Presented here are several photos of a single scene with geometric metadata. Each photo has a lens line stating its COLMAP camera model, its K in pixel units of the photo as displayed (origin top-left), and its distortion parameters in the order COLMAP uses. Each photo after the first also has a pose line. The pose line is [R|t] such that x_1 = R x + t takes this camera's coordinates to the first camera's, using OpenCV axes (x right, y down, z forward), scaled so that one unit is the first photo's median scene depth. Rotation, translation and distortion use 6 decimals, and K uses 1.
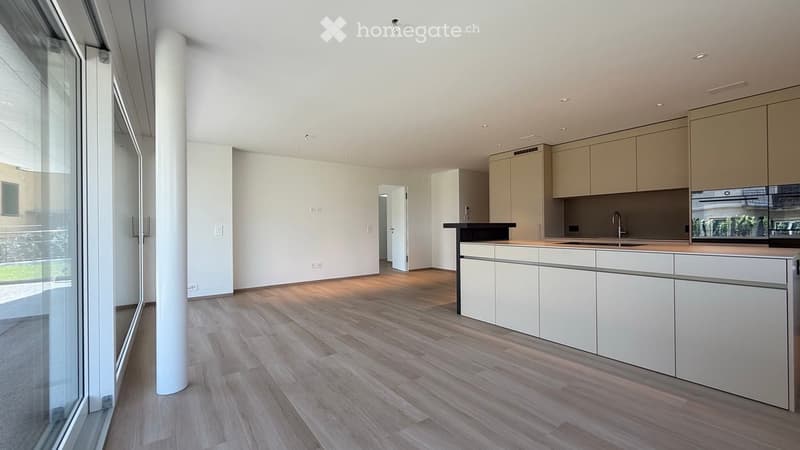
lens RADIAL K [[323.2, 0, 399.5], [0, 323.2, 224.7], [0, 0, 1]] dist [-0.004327, -0.000121]
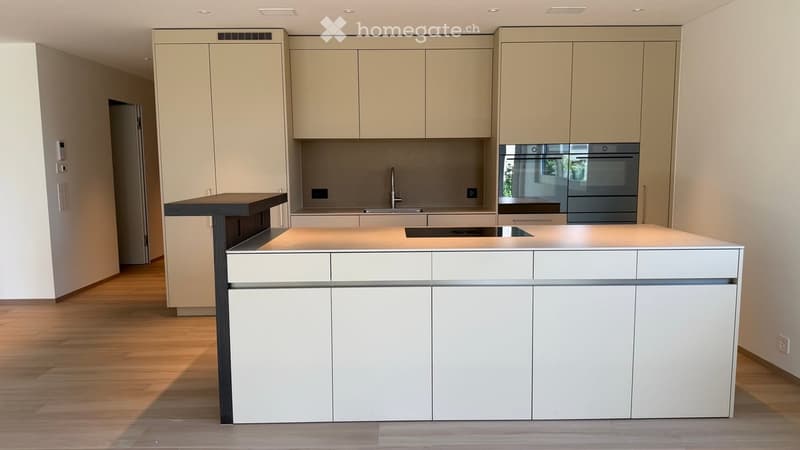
lens RADIAL K [[574.5, 0, 400.1], [0, 574.5, 225.8], [0, 0, 1]] dist [0.020545, -0.001421]
pose [[0.577456, -0.084610, 0.812026, -0.241550], [-0.004333, 0.994284, 0.106682, -0.048616], [-0.816410, -0.065123, 0.573788, 0.370205]]
